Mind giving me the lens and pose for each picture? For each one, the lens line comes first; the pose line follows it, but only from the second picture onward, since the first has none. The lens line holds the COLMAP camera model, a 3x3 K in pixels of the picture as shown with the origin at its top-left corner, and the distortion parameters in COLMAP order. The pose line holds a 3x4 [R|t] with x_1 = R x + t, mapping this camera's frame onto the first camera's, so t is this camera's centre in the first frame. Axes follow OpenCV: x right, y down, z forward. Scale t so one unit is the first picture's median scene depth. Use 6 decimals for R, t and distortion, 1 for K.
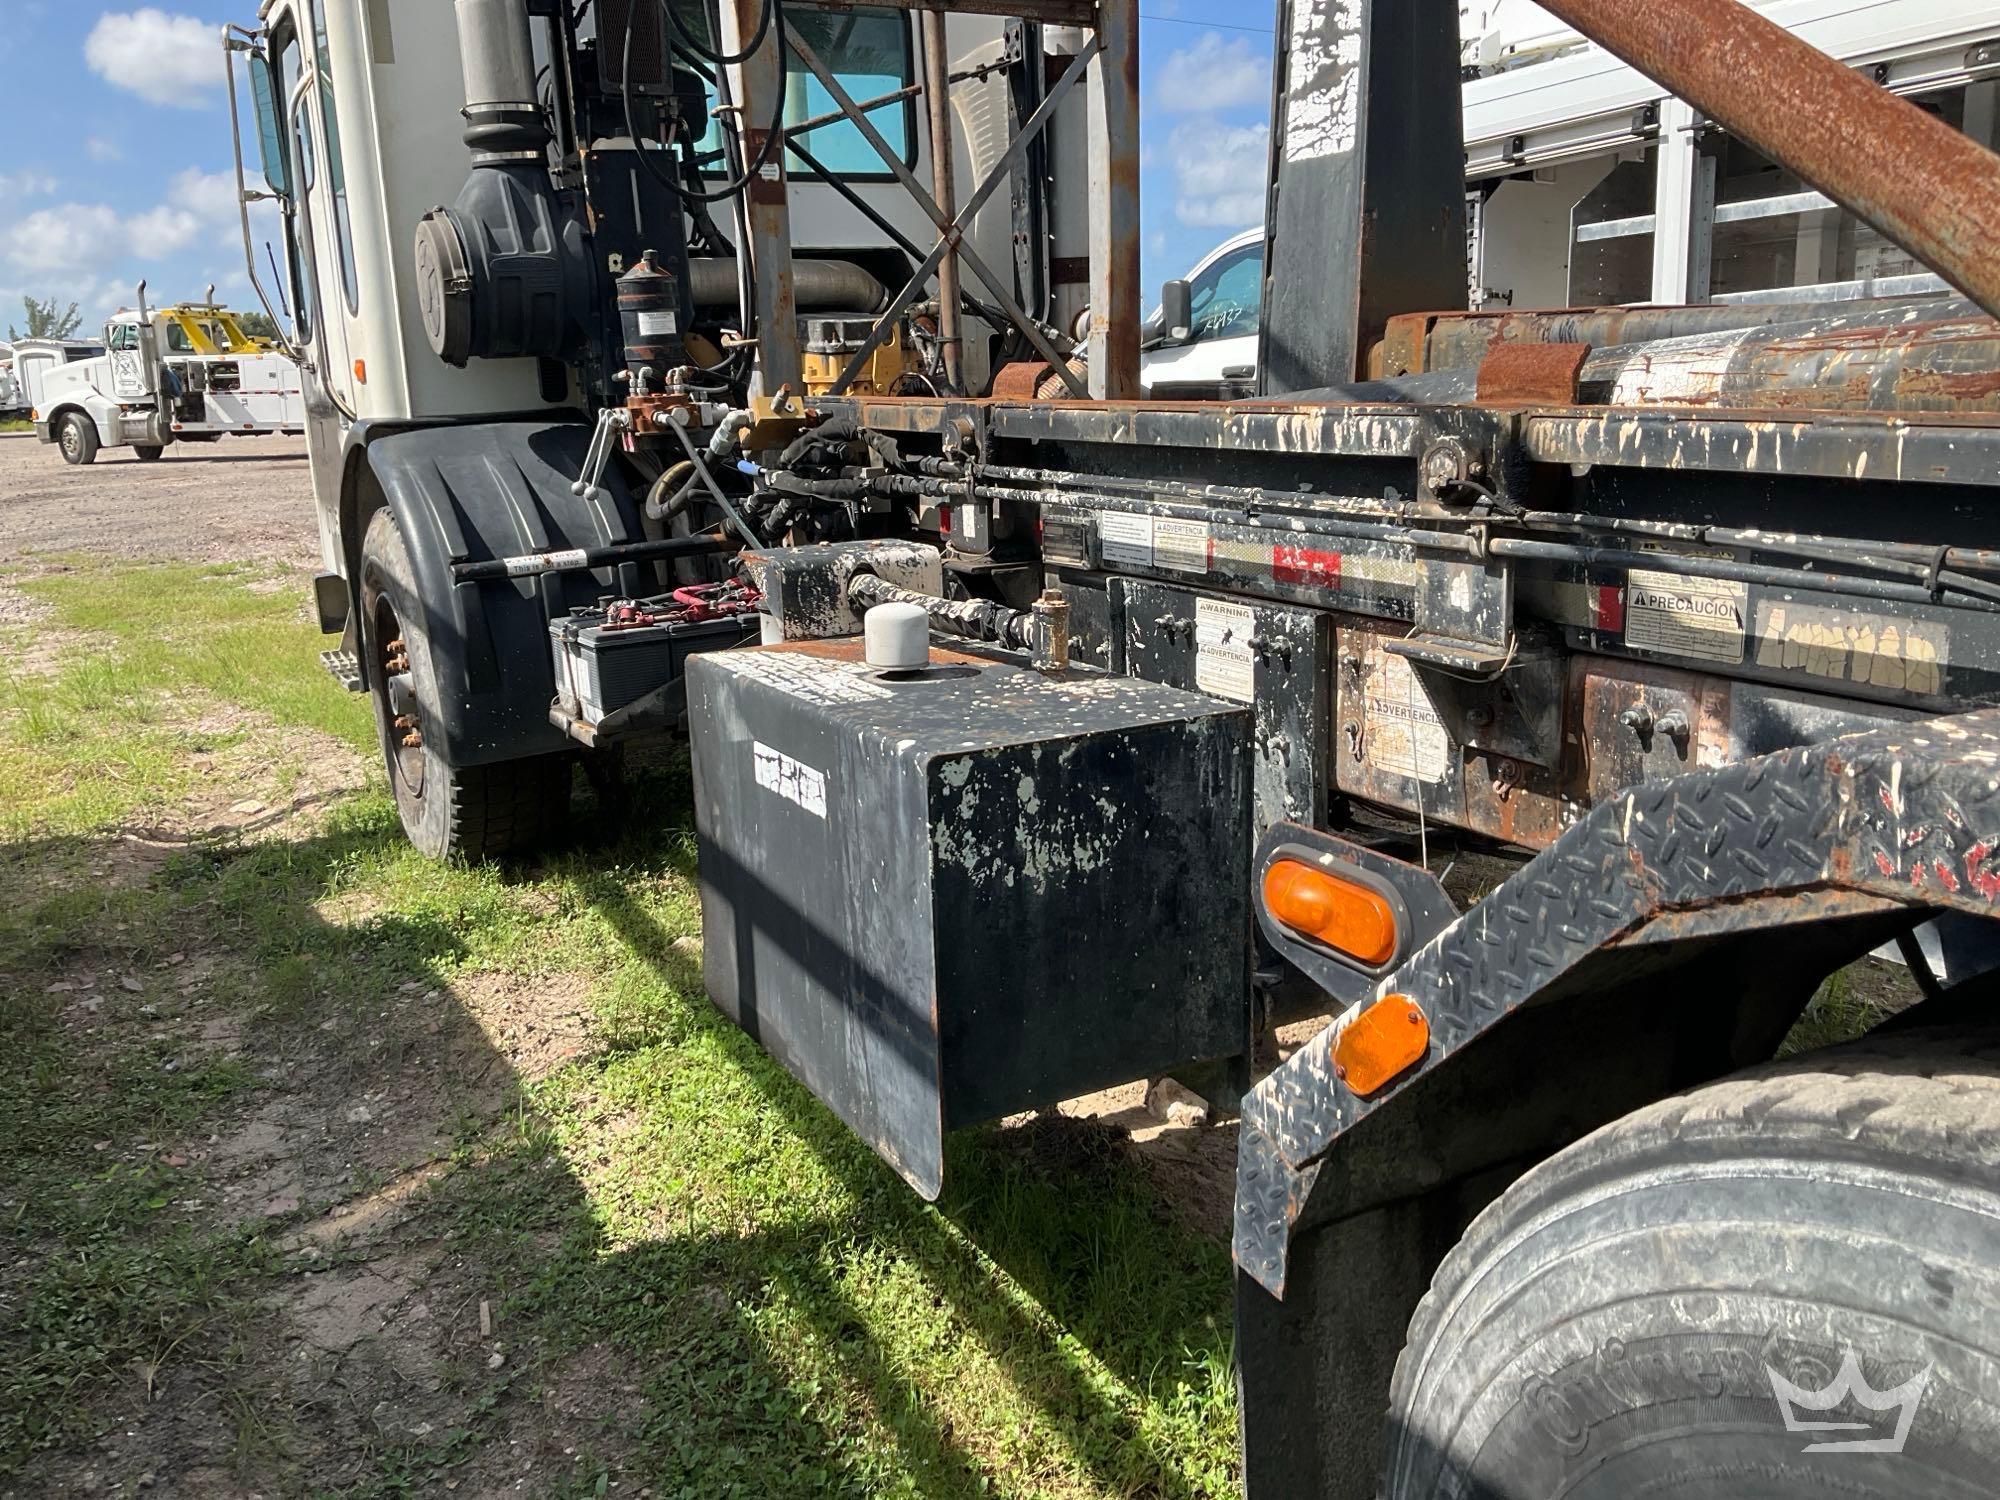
lens RADIAL K [[1655.5, 0, 1000.0], [0, 1655.5, 750.0], [0, 0, 1]] dist [0.117459, -0.247722]
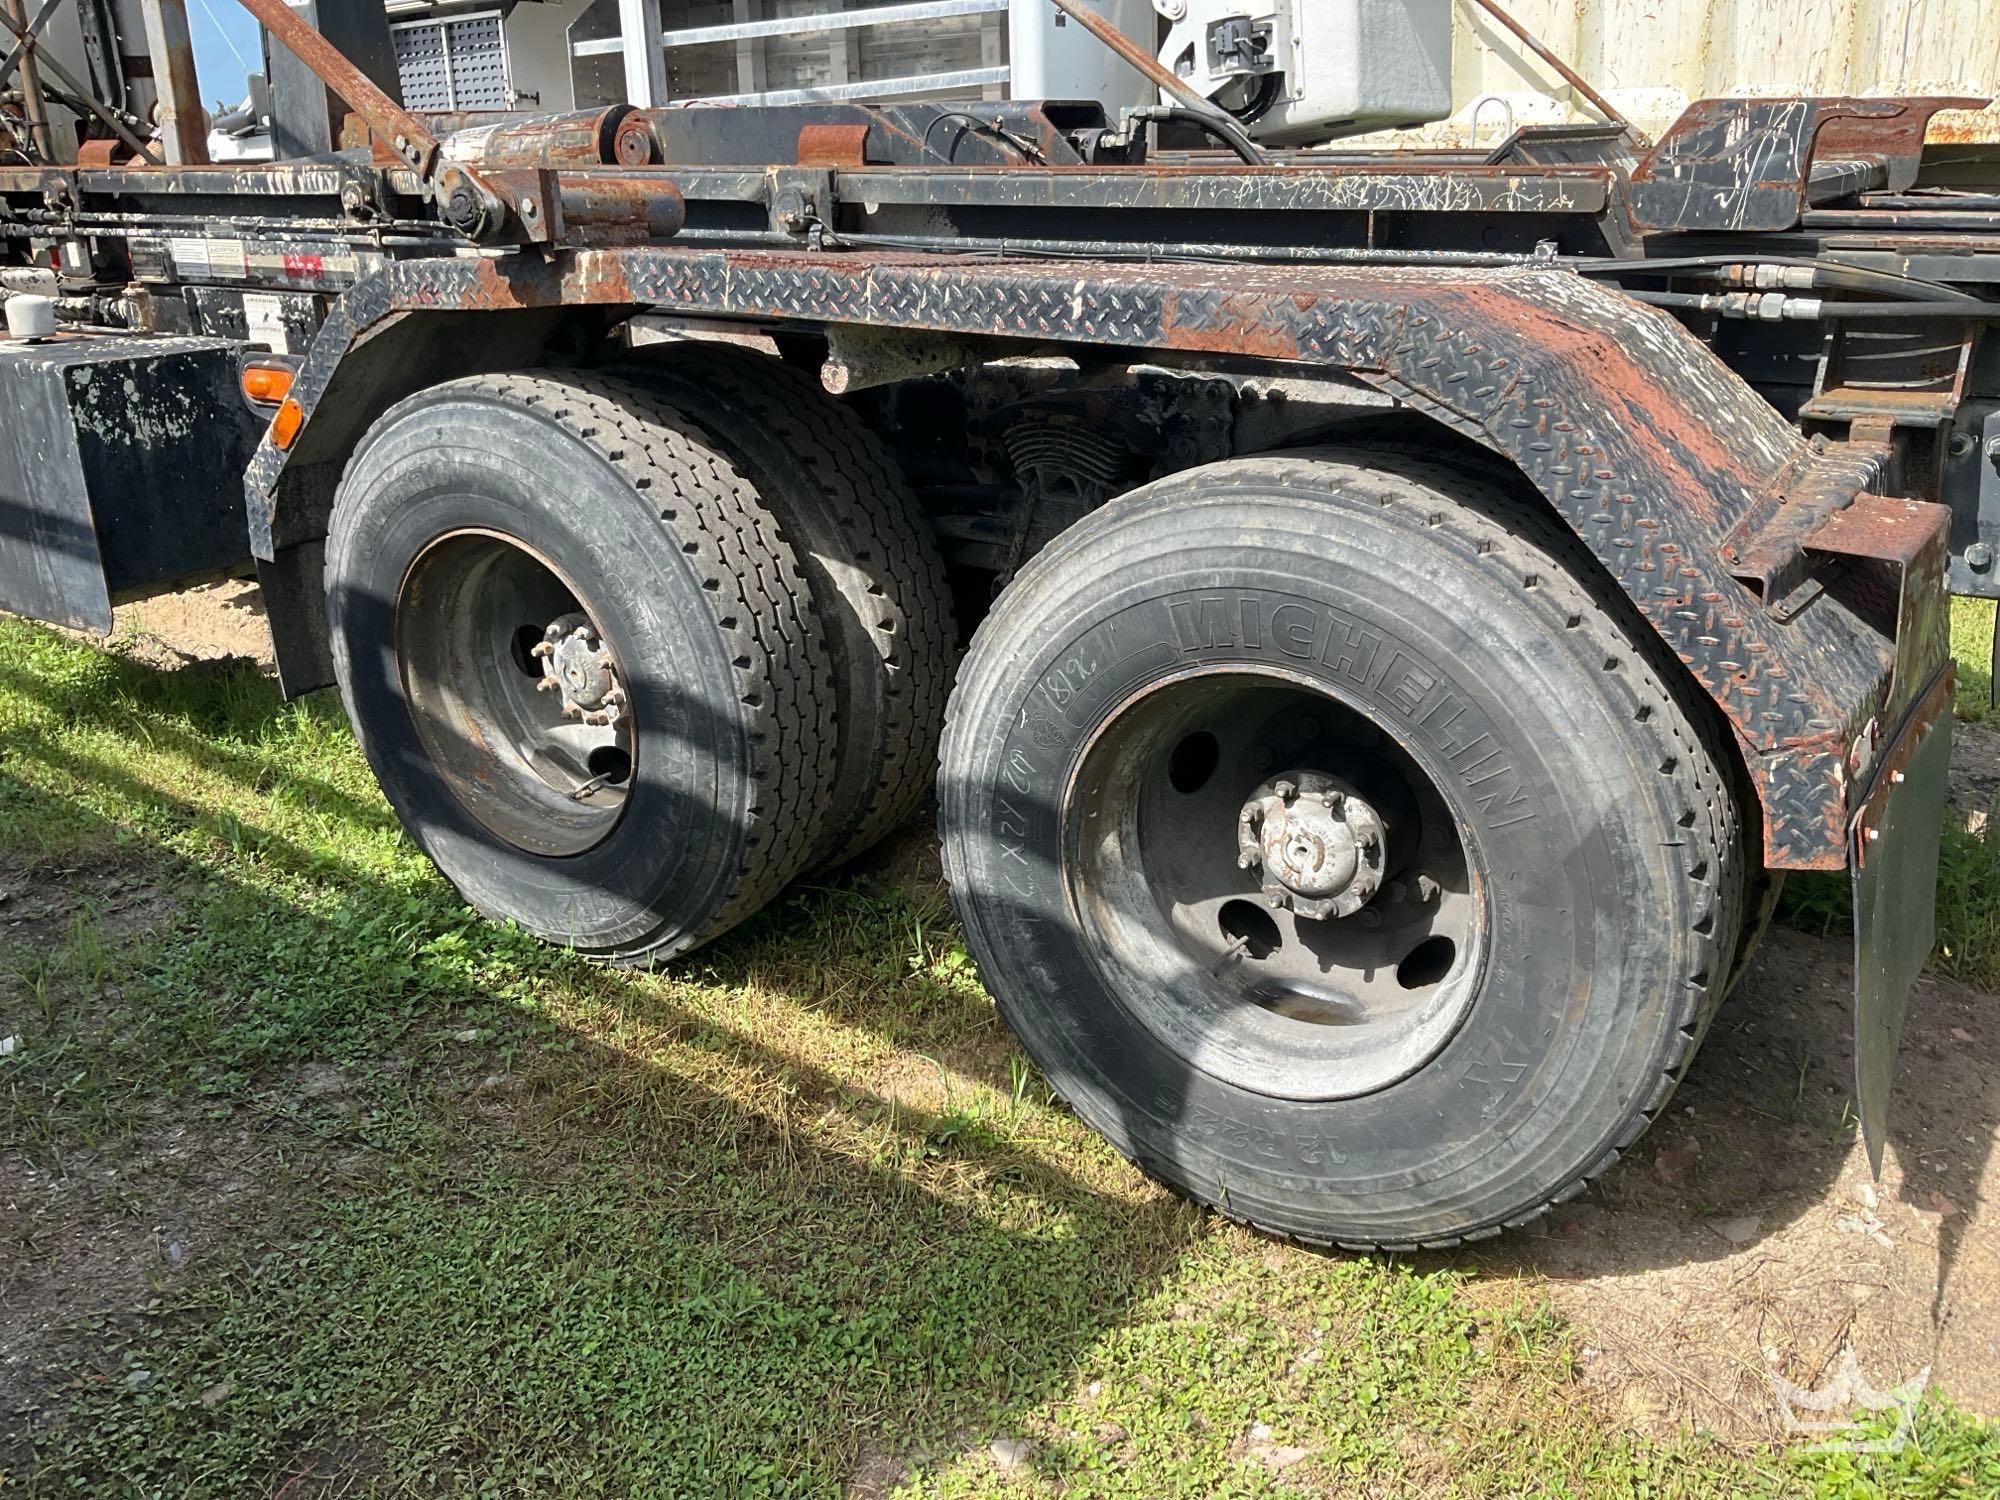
lens RADIAL K [[1670.4, 0, 1000.0], [0, 1670.4, 750.0], [0, 0, 1]] dist [-0.003196, -0.015541]
pose [[0.891998, -0.140948, 0.429504, 0.018189], [0.091620, 0.986797, 0.133554, 0.173691], [-0.442658, -0.079779, 0.893135, -0.697456]]
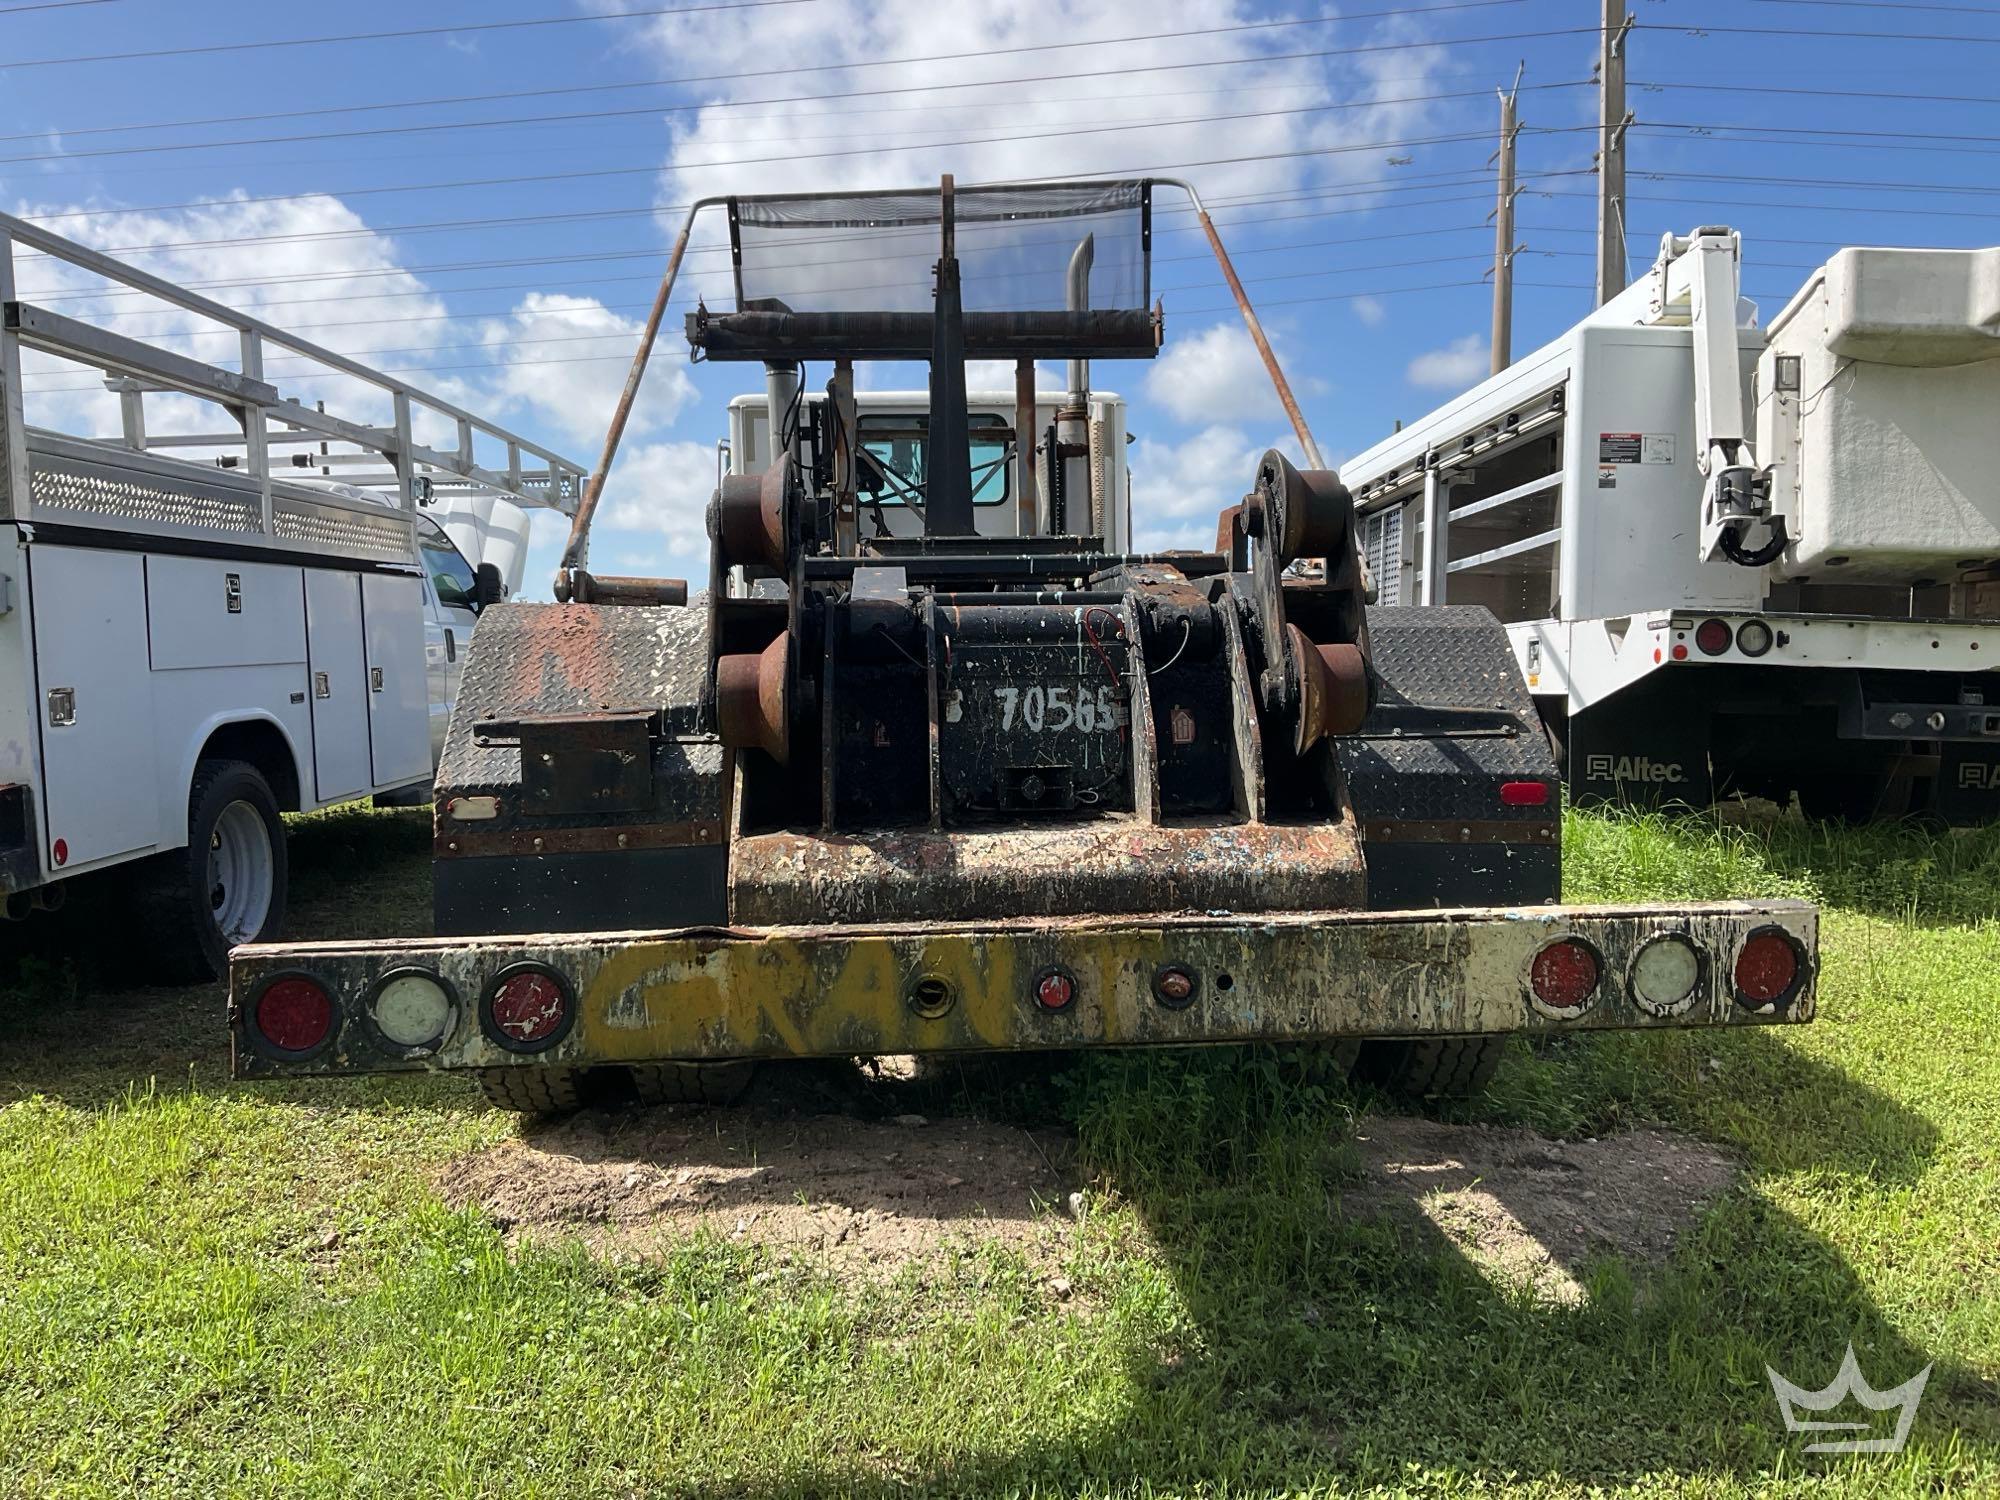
lens RADIAL K [[1655.5, 0, 1000.0], [0, 1655.5, 750.0], [0, 0, 1]] dist [0.117459, -0.247722]
pose [[0.898412, 0.054191, -0.435796, 1.429900], [-0.122521, 0.983884, -0.130237, 0.353317], [0.421715, 0.170401, 0.890573, -1.231699]]
